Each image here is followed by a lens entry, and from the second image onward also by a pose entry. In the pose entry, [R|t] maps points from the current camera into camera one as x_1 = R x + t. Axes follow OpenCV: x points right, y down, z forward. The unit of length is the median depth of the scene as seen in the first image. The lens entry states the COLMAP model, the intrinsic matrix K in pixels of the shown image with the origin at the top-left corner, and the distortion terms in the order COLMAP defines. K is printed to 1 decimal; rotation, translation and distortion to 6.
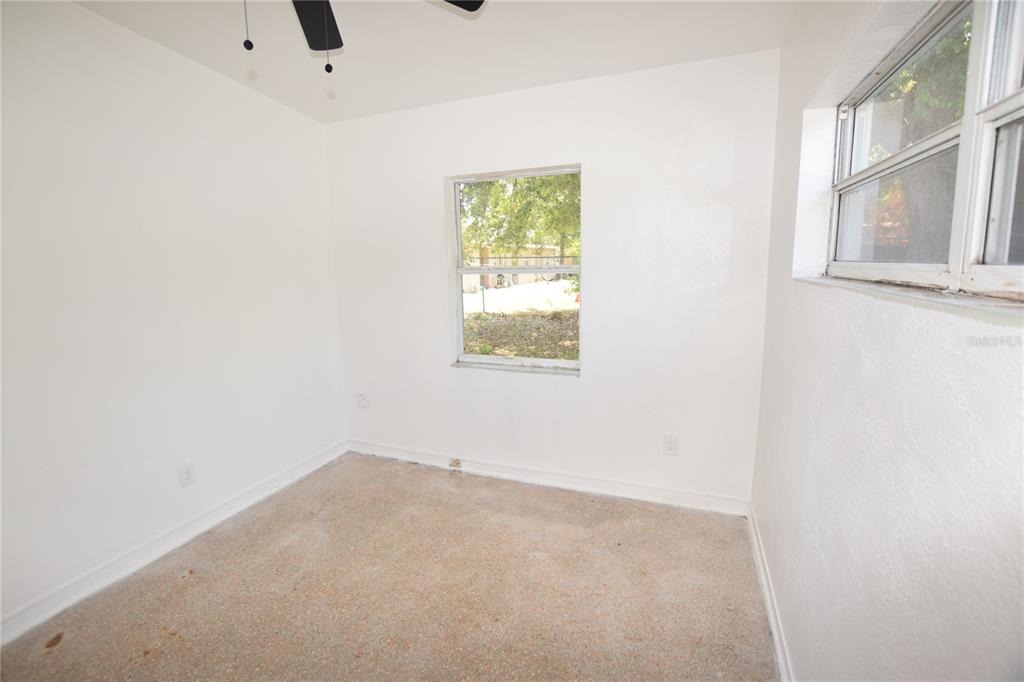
lens RADIAL K [[454.8, 0, 506.9], [0, 454.8, 341.8], [0, 0, 1]] dist [-0.036014, 0.004368]
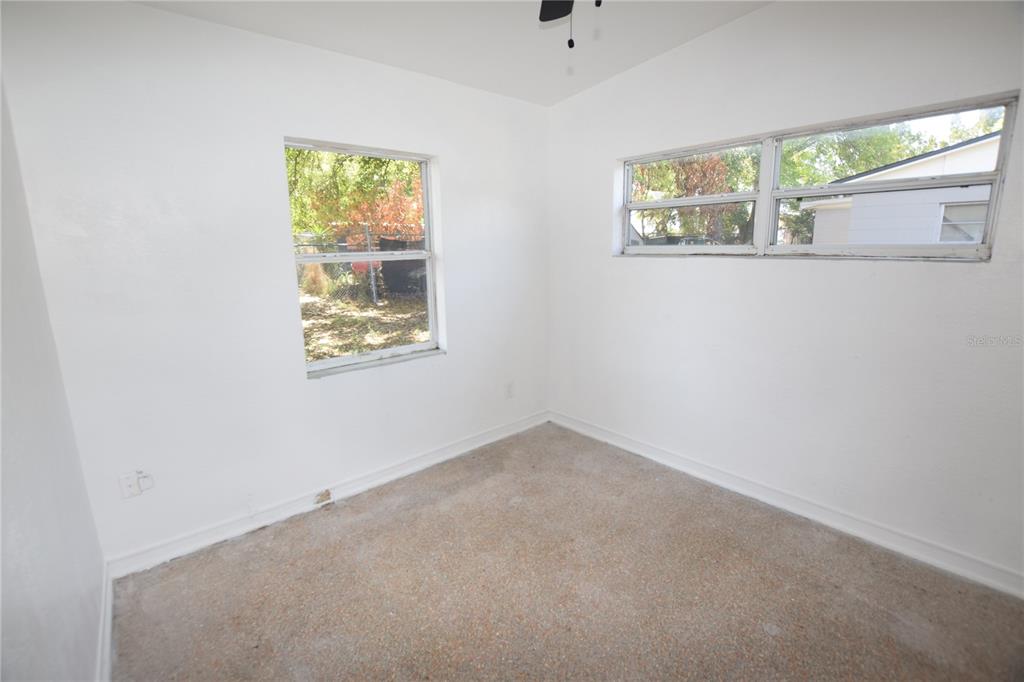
lens RADIAL K [[454.8, 0, 510.8], [0, 454.8, 341.7], [0, 0, 1]] dist [-0.036014, 0.004368]
pose [[0.451006, -0.169910, 0.876199, -0.732726], [0.160476, 0.981151, 0.107660, -0.043813], [-0.877976, 0.092054, 0.469771, 0.357020]]
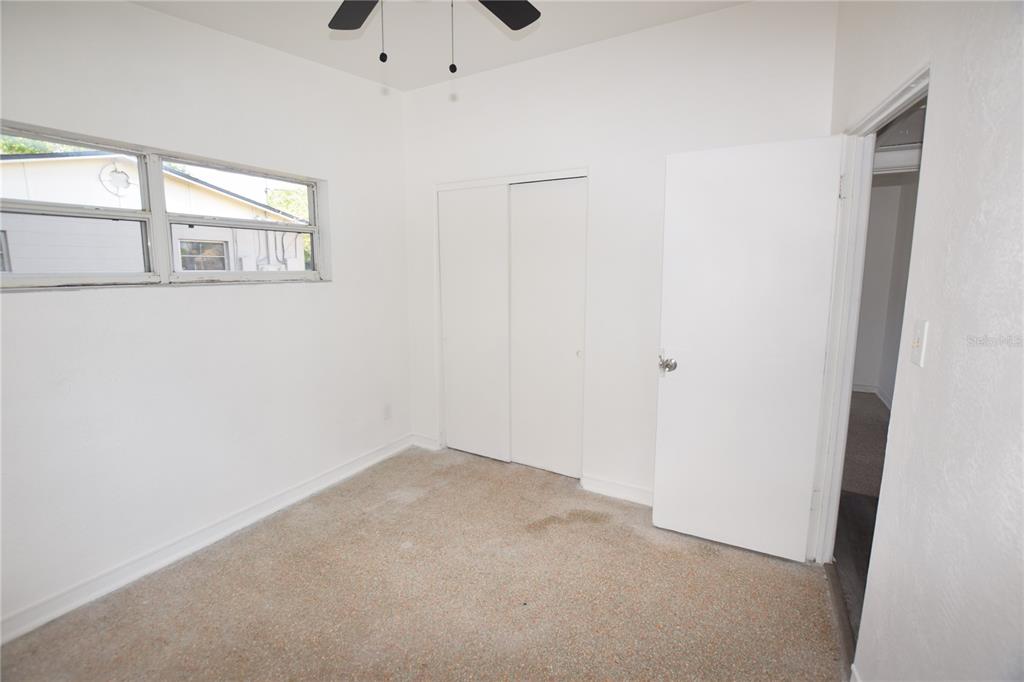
lens RADIAL K [[454.8, 0, 511.4], [0, 454.8, 336.0], [0, 0, 1]] dist [-0.036014, 0.004368]
pose [[-0.992123, -0.001724, 0.125256, -0.400628], [0.037754, 0.949297, 0.312105, -0.173931], [-0.119444, 0.314375, -0.941755, 1.038541]]
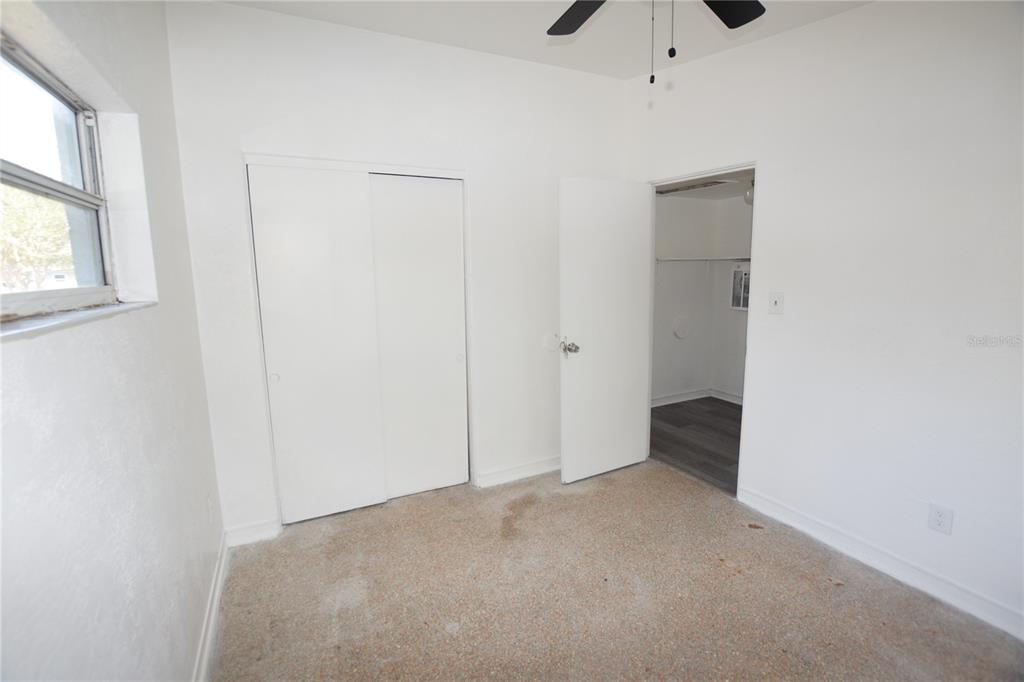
lens RADIAL K [[454.8, 0, 511.8], [0, 454.8, 338.5], [0, 0, 1]] dist [-0.036014, 0.004368]
pose [[-0.649374, 0.148457, -0.745838, 0.300792], [-0.104201, 0.954139, 0.280643, -0.142728], [0.753297, 0.259959, -0.604124, 0.729708]]
